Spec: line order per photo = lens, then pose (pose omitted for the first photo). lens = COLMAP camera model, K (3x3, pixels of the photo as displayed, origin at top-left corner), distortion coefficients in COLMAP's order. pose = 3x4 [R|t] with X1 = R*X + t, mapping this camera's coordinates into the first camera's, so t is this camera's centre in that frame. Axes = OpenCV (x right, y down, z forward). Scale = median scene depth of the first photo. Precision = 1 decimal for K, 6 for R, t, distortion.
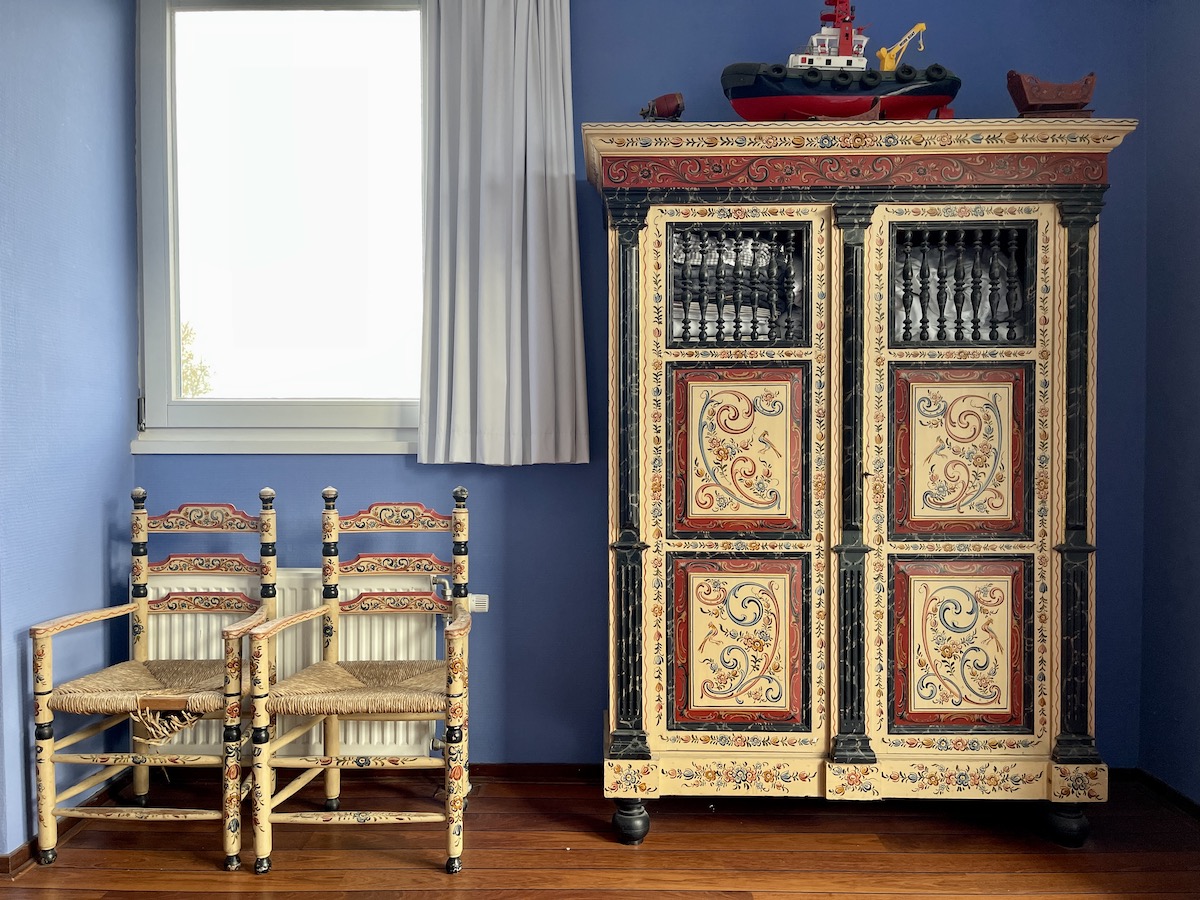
lens RADIAL K [[907.1, 0, 600.0], [0, 907.1, 450.0], [0, 0, 1]] dist [0.062556, -0.080777]
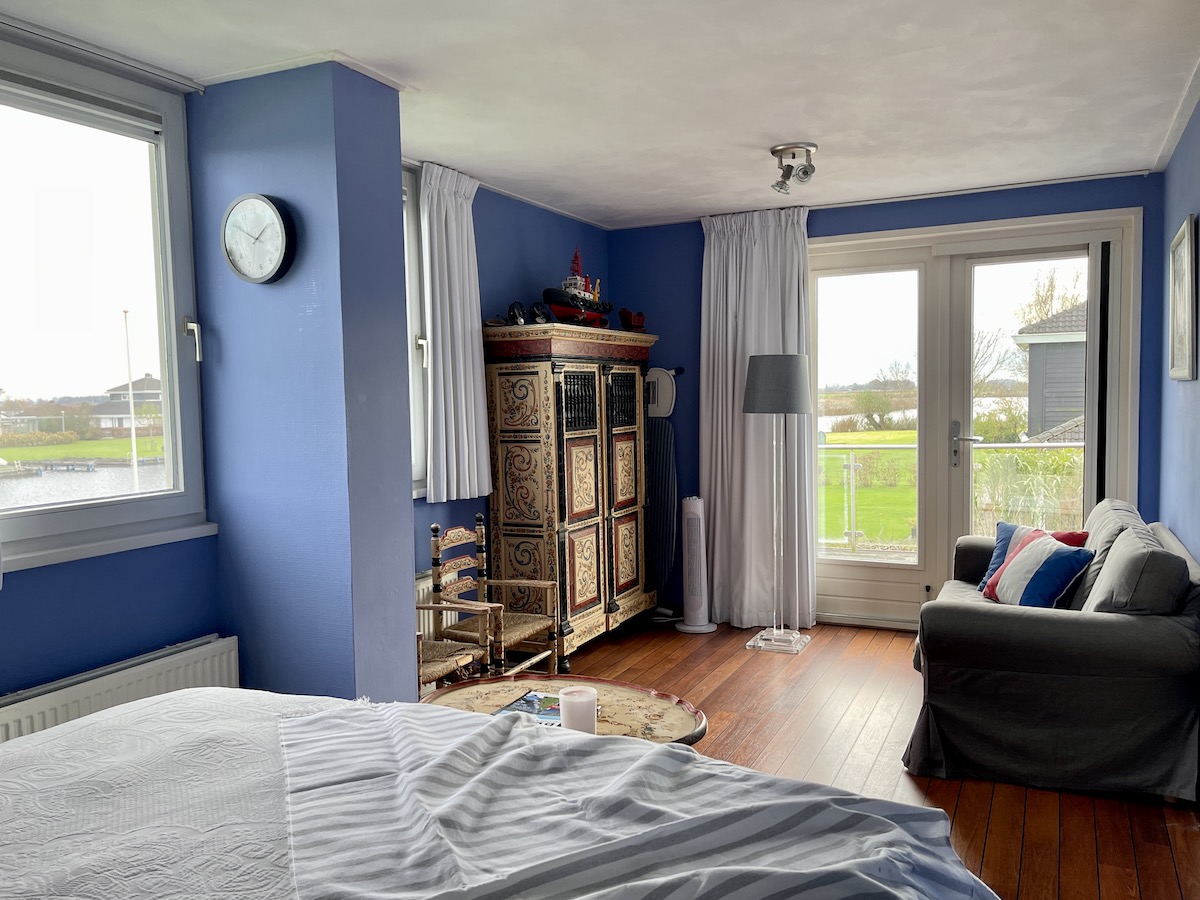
lens RADIAL K [[908.2, 0, 600.0], [0, 908.2, 450.0], [0, 0, 1]] dist [0.009178, 0.003419]
pose [[0.437939, -0.059532, 0.897031, -1.560531], [0.043520, 0.998039, 0.044989, -0.144524], [-0.897950, 0.019337, 0.439671, 0.033243]]
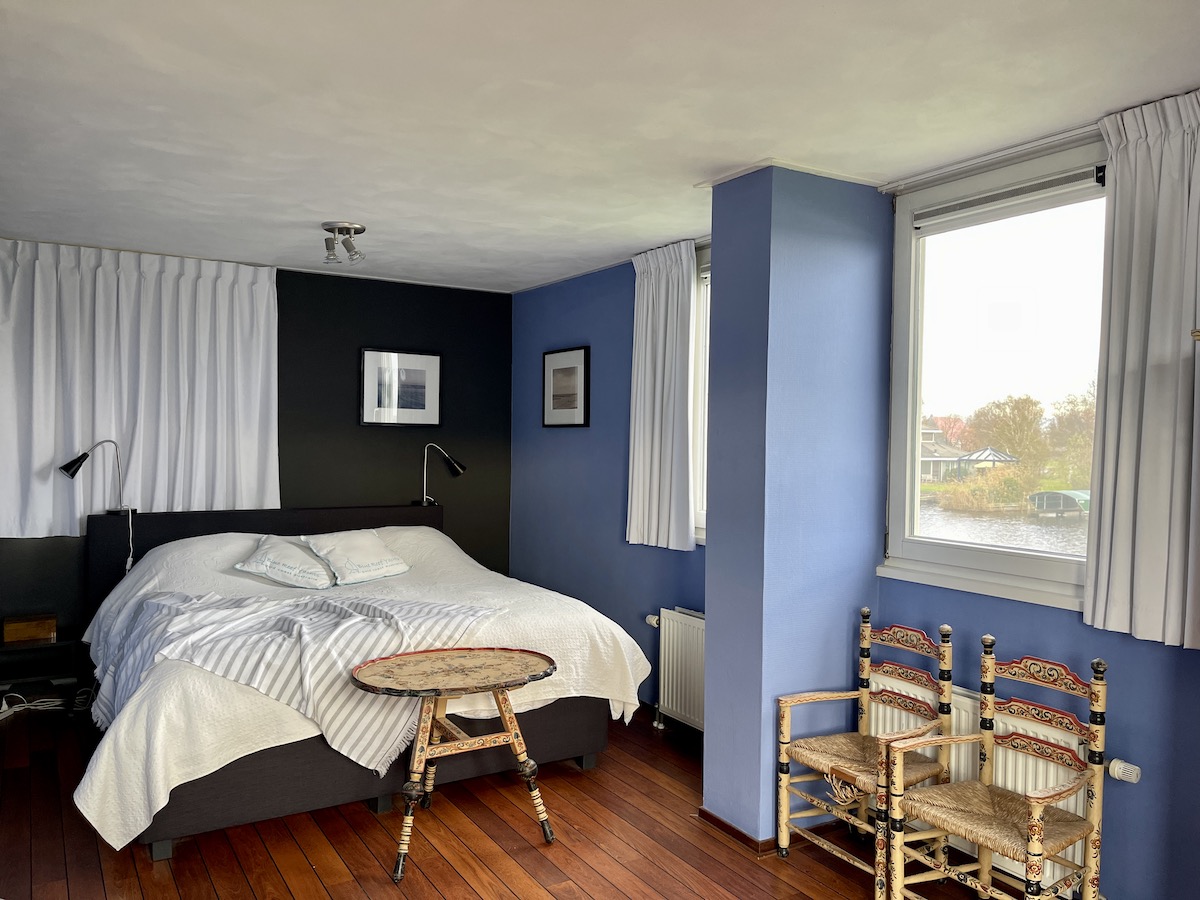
lens RADIAL K [[908.2, 0, 600.0], [0, 908.2, 450.0], [0, 0, 1]] dist [0.009178, 0.003419]
pose [[0.539344, 0.023938, -0.841745, 0.423376], [-0.037639, 0.999282, 0.004301, -0.186886], [0.841244, 0.029363, 0.539857, -0.069205]]
